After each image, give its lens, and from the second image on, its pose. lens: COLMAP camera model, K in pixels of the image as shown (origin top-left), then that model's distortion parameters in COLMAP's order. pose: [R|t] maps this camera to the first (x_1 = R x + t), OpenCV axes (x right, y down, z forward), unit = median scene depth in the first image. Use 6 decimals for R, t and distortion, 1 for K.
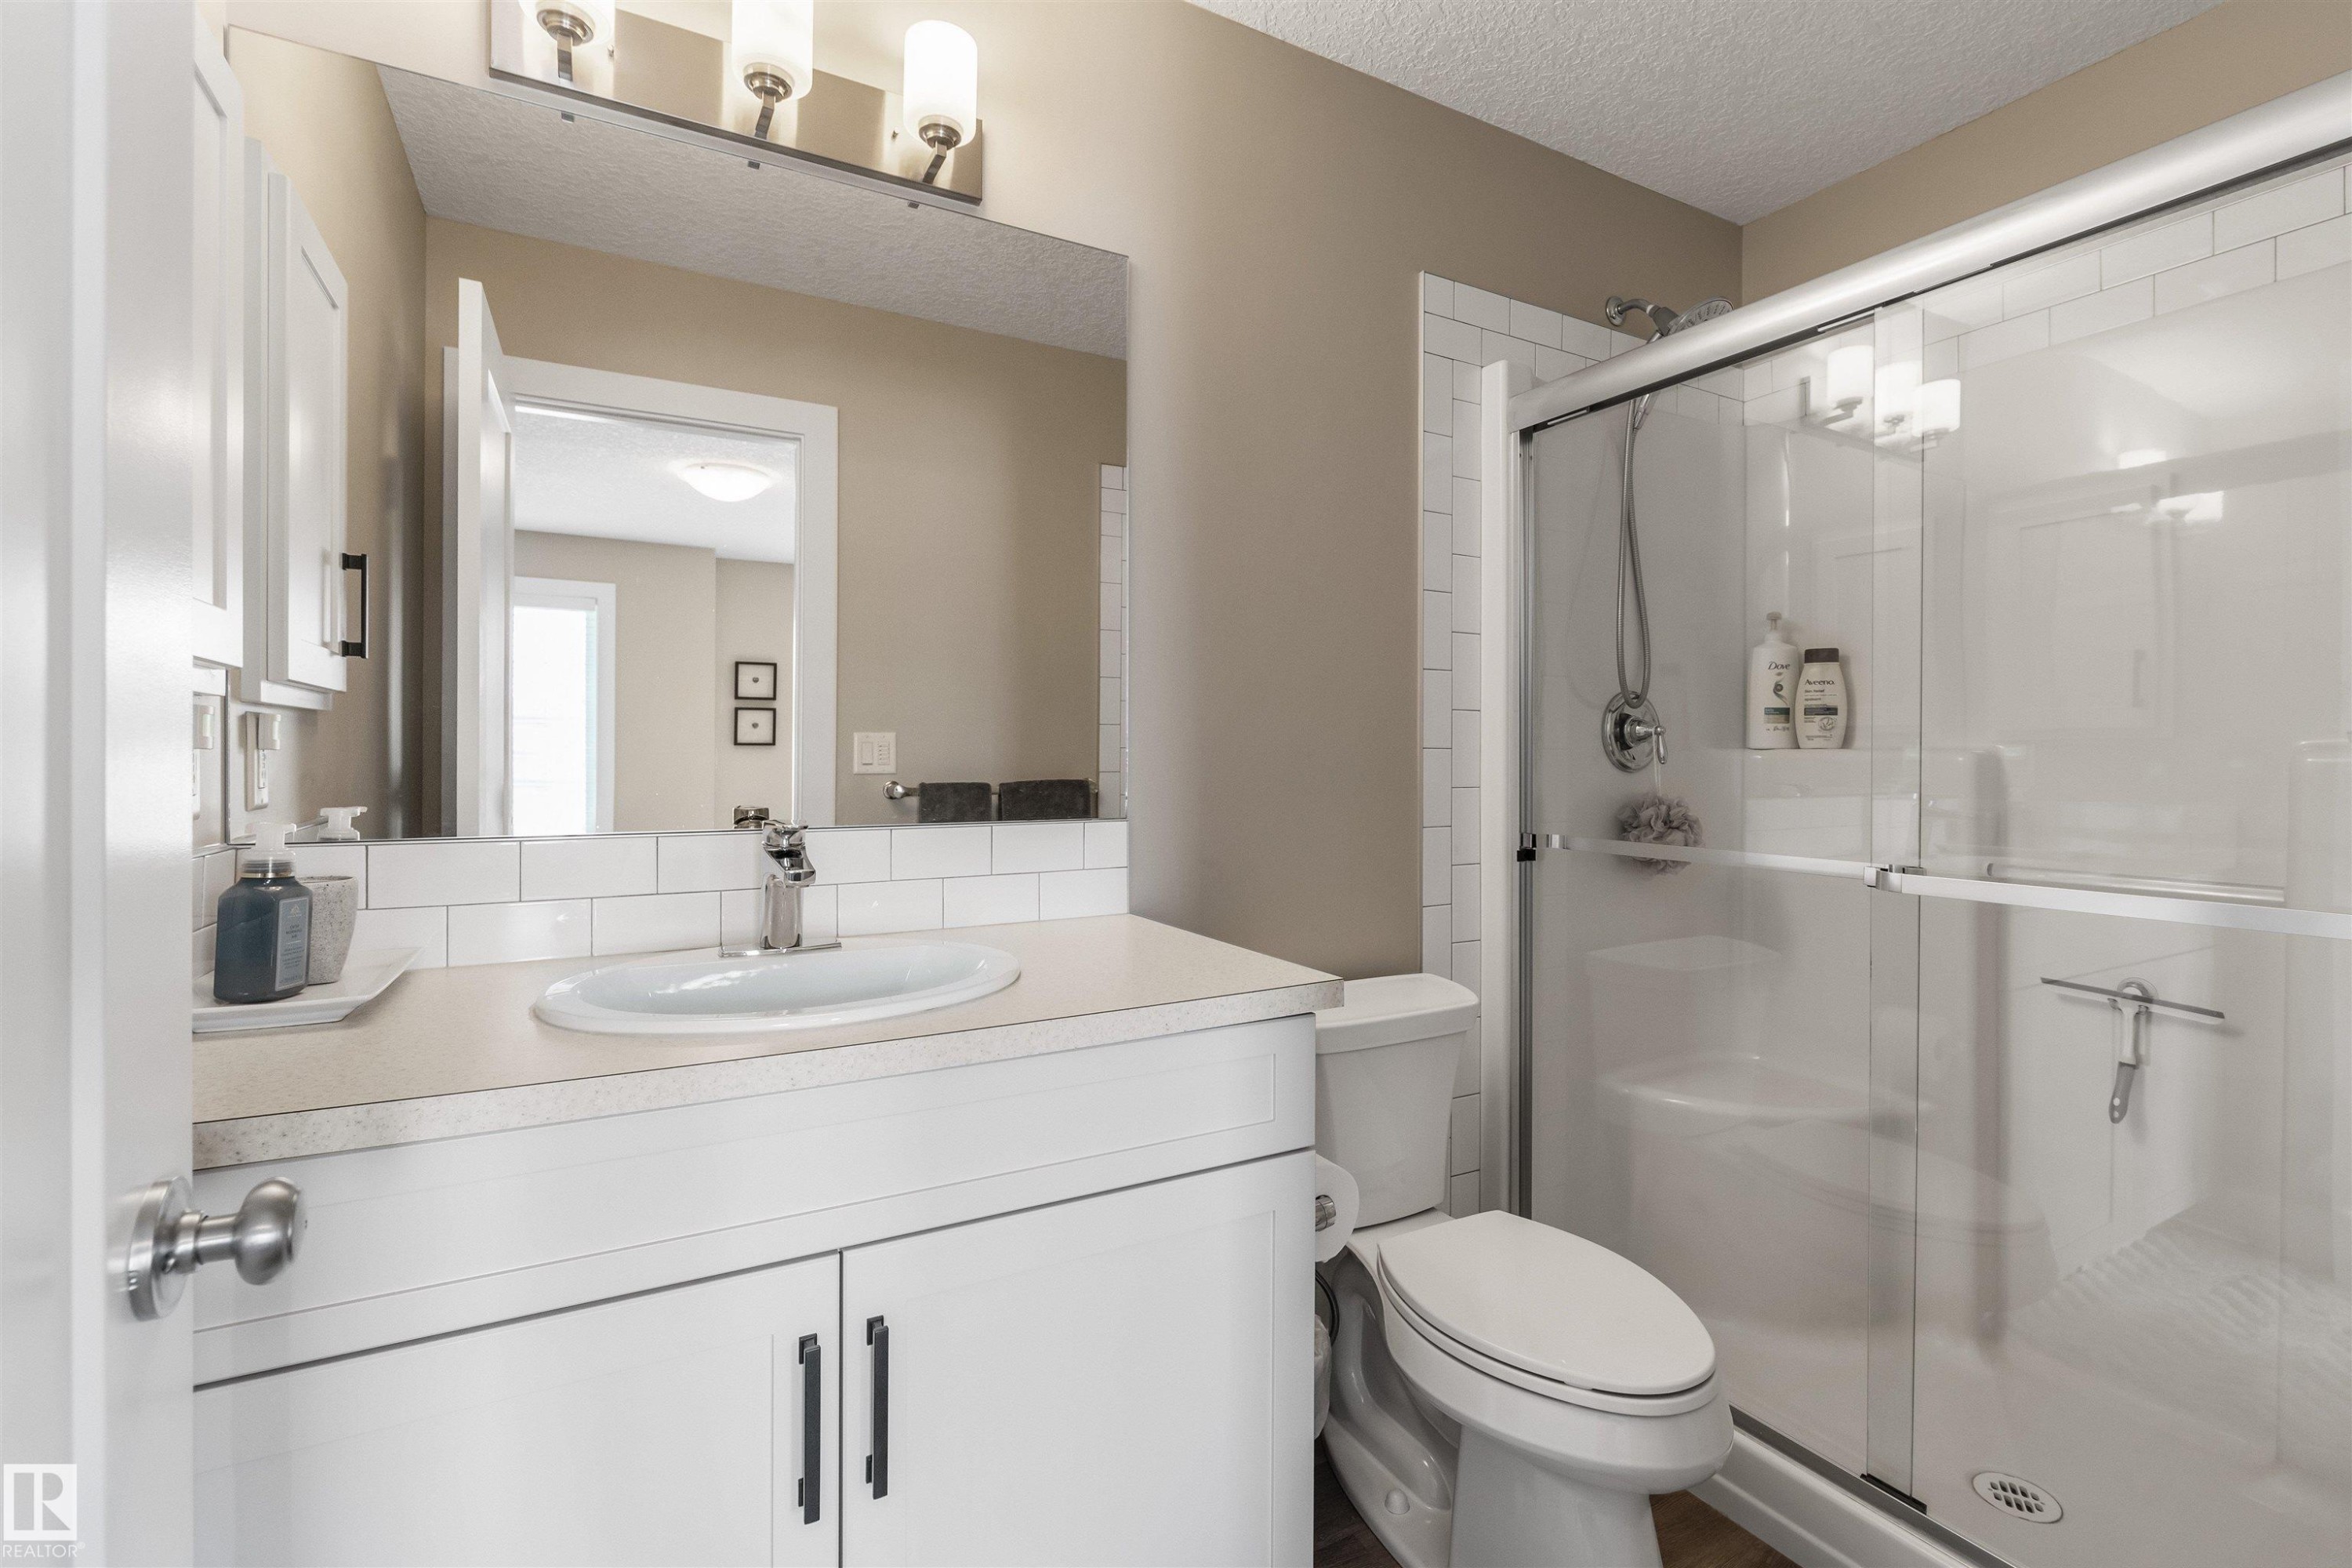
lens RADIAL K [[1074.9, 0, 1181.8], [0, 1074.9, 772.0], [0, 0, 1]] dist [-0.001746, 0.000095]
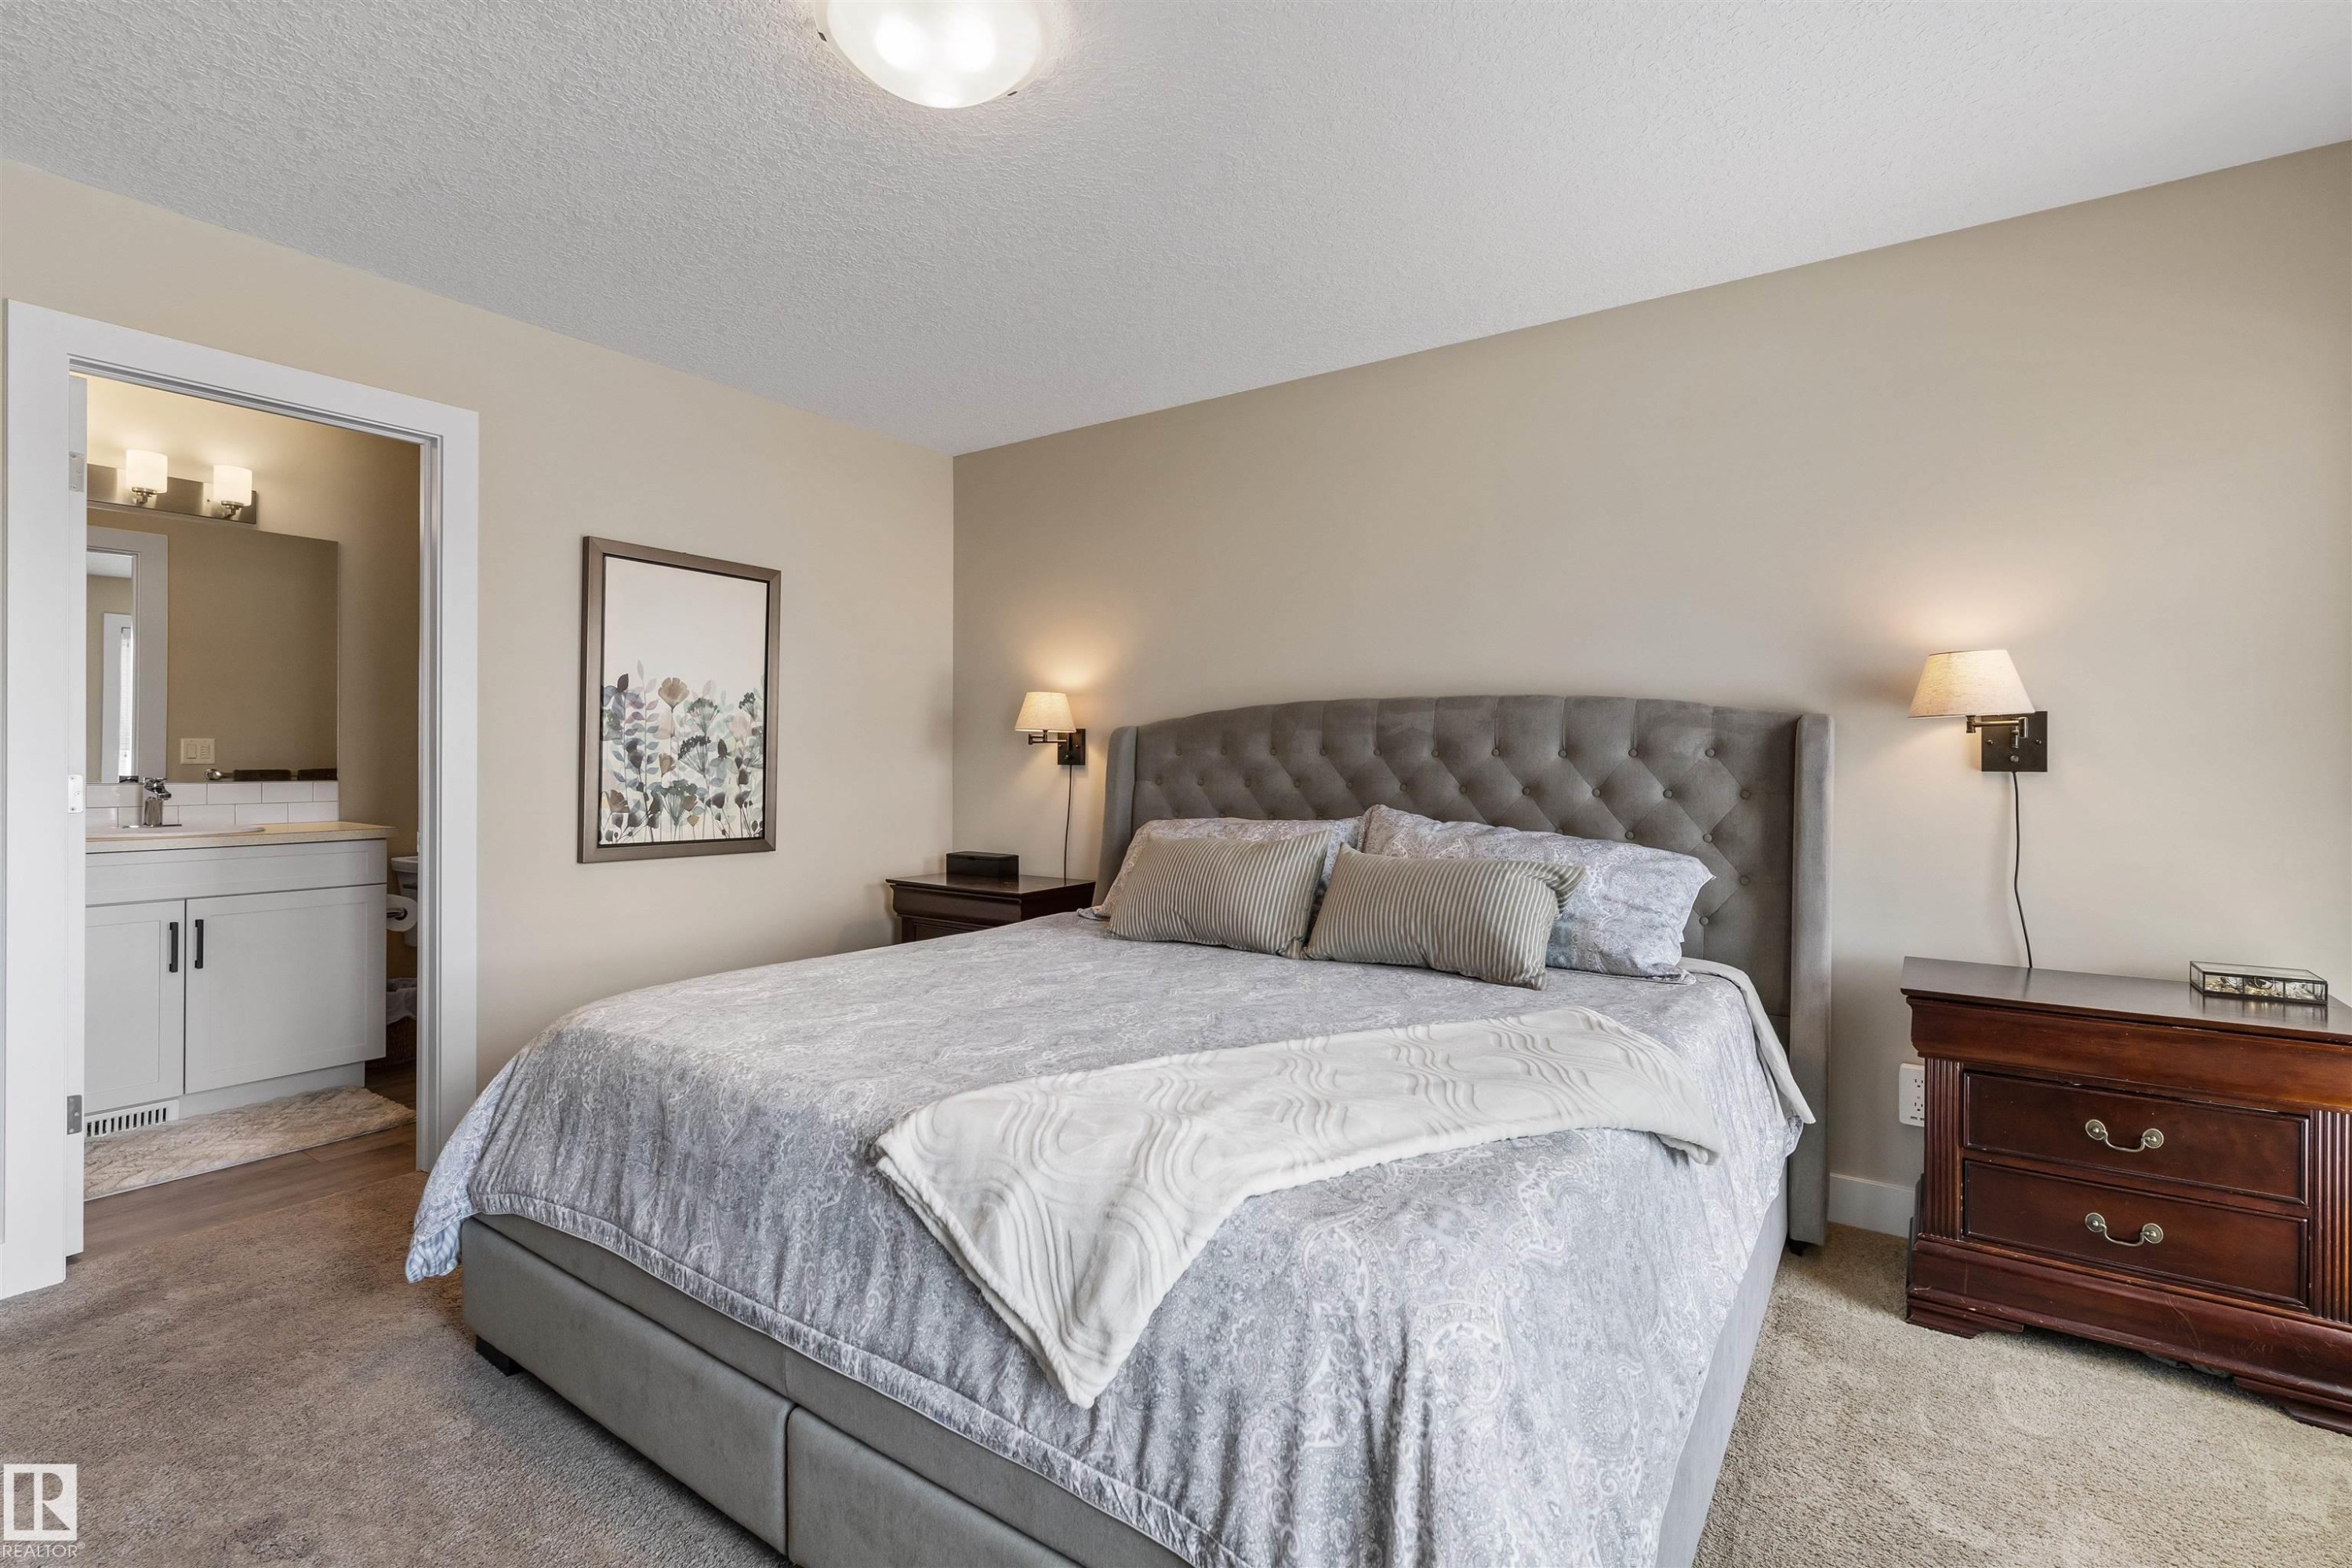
lens RADIAL K [[1074.9, 0, 1171.9], [0, 1074.9, 771.4], [0, 0, 1]] dist [-0.001746, 0.000095]
pose [[0.896107, 0.000232, 0.443838, 0.685625], [0.000731, 0.999998, -0.001999, 0.039085], [-0.443838, 0.002115, 0.896105, -2.418080]]
